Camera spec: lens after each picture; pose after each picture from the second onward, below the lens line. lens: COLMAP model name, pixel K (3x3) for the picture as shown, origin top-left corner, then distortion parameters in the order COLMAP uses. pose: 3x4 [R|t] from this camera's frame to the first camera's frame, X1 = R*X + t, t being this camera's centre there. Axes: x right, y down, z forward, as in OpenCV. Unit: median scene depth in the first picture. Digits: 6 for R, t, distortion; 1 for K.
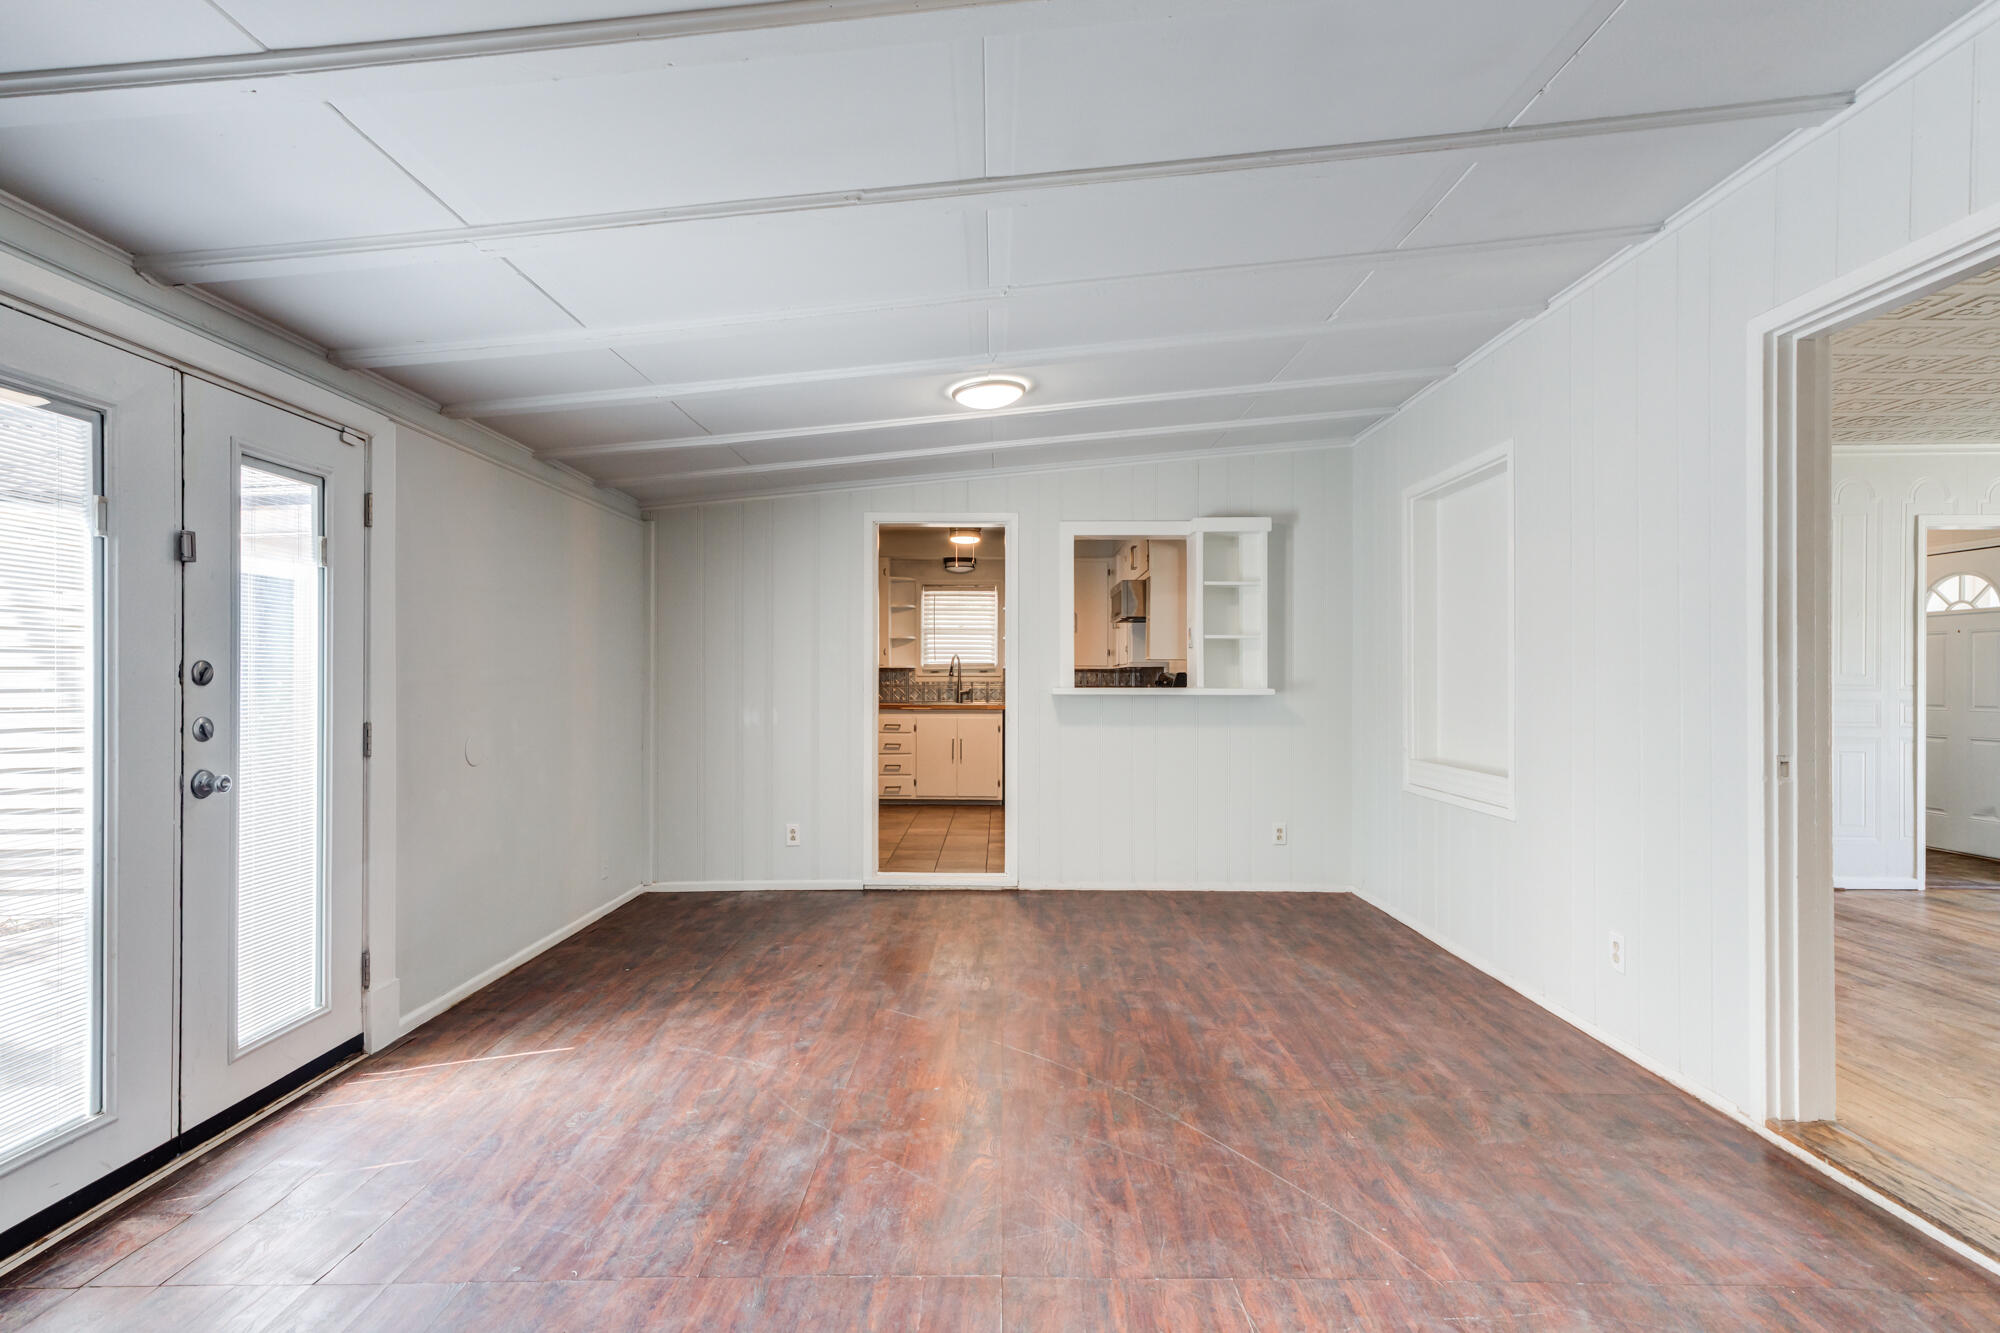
lens RADIAL K [[992.0, 0, 1004.2], [0, 992.0, 676.2], [0, 0, 1]] dist [0.000959, 0.013254]
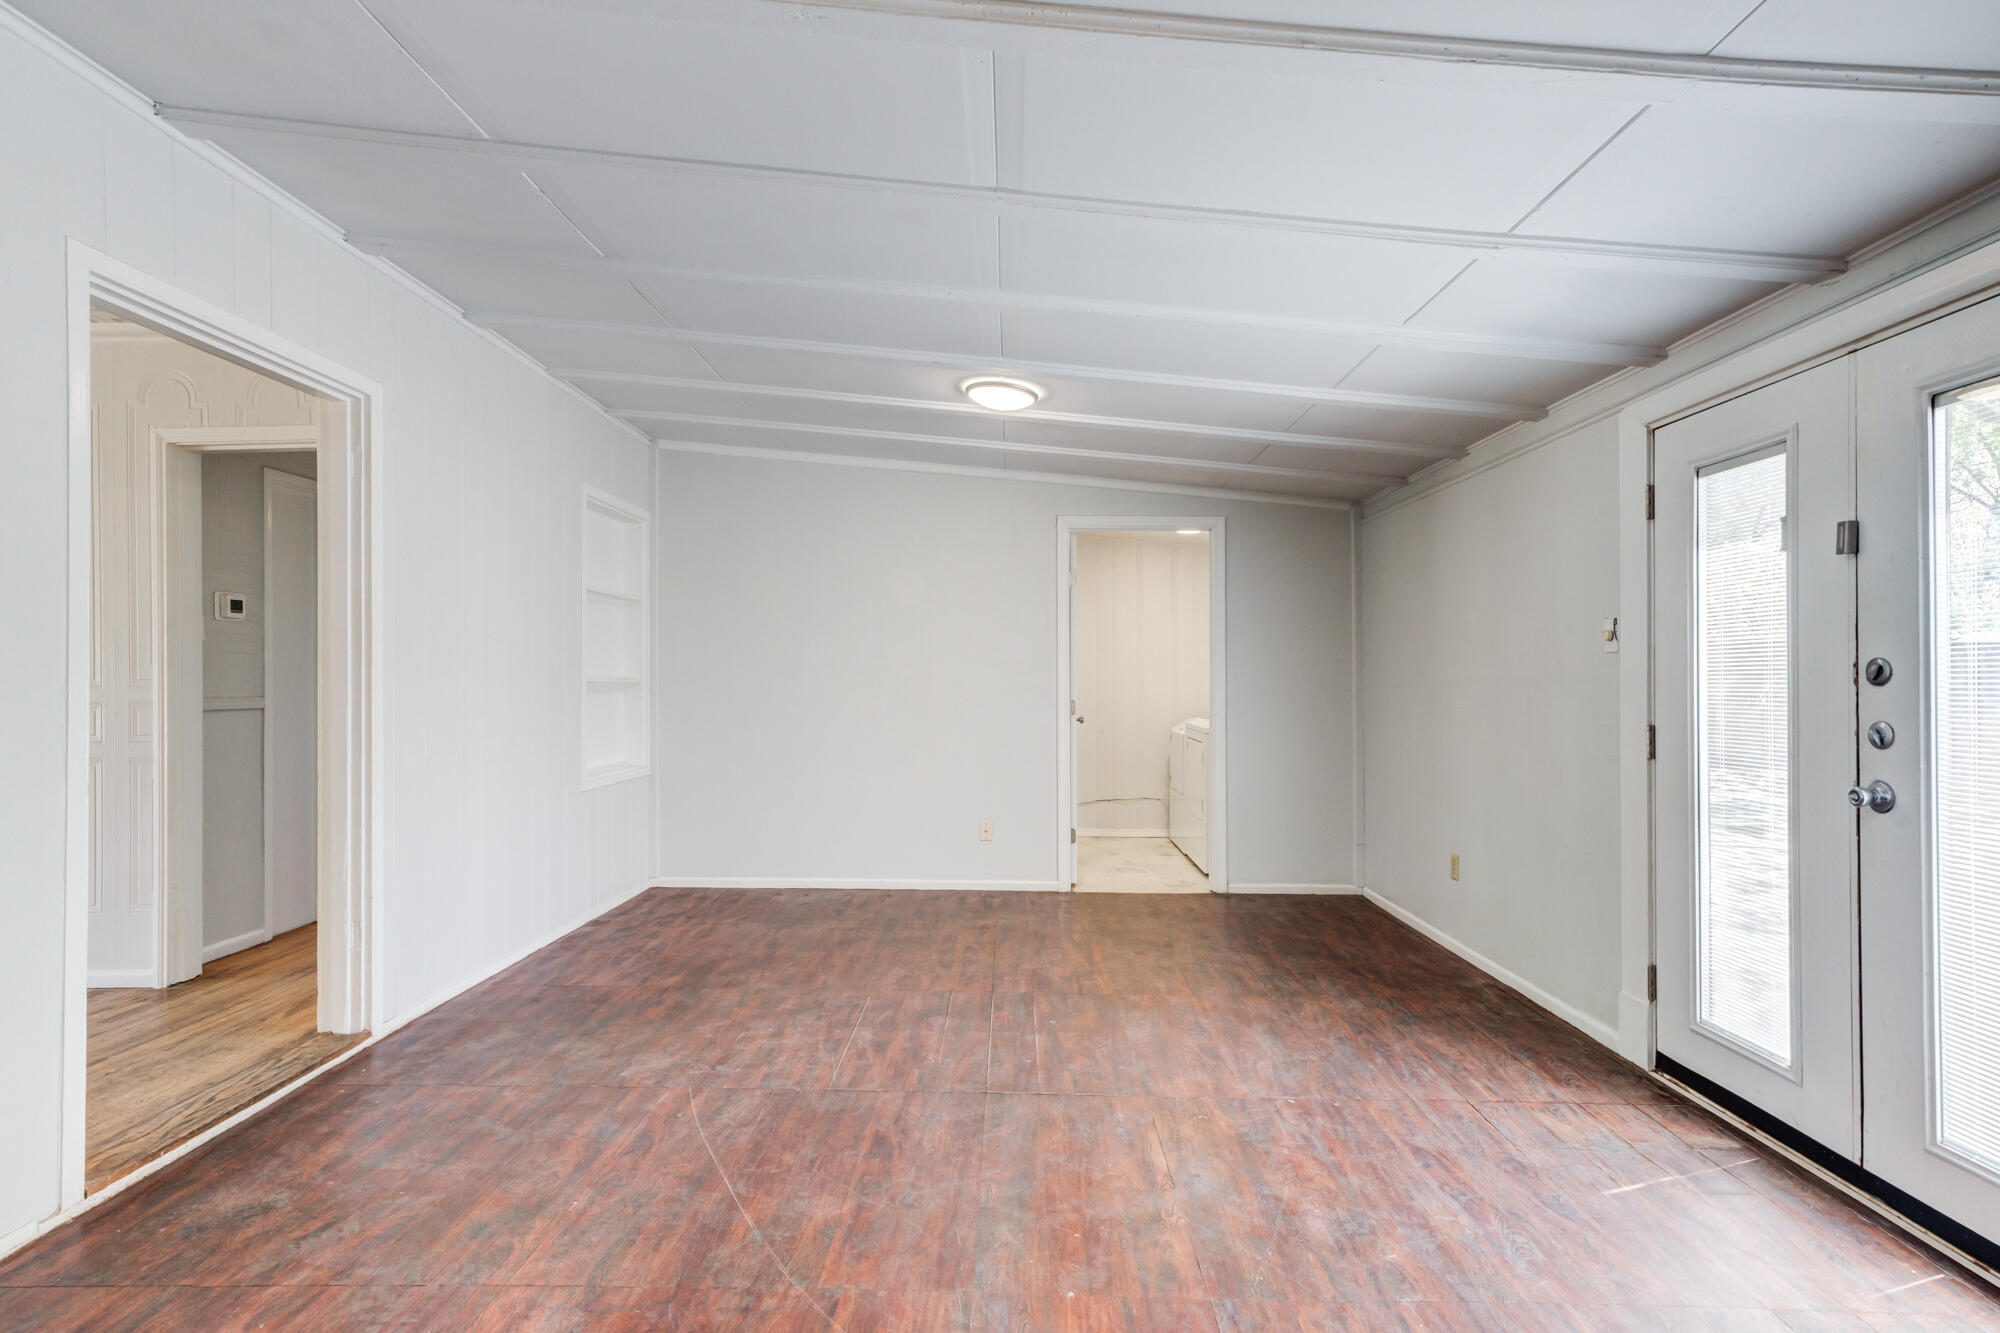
lens RADIAL K [[992.0, 0, 1004.2], [0, 992.0, 676.2], [0, 0, 1]] dist [0.000959, 0.013254]
pose [[-0.999889, -0.002080, 0.014734, -0.038745], [-0.002164, 0.999981, -0.005754, 0.007963], [-0.014722, -0.005785, -0.999875, 1.979928]]
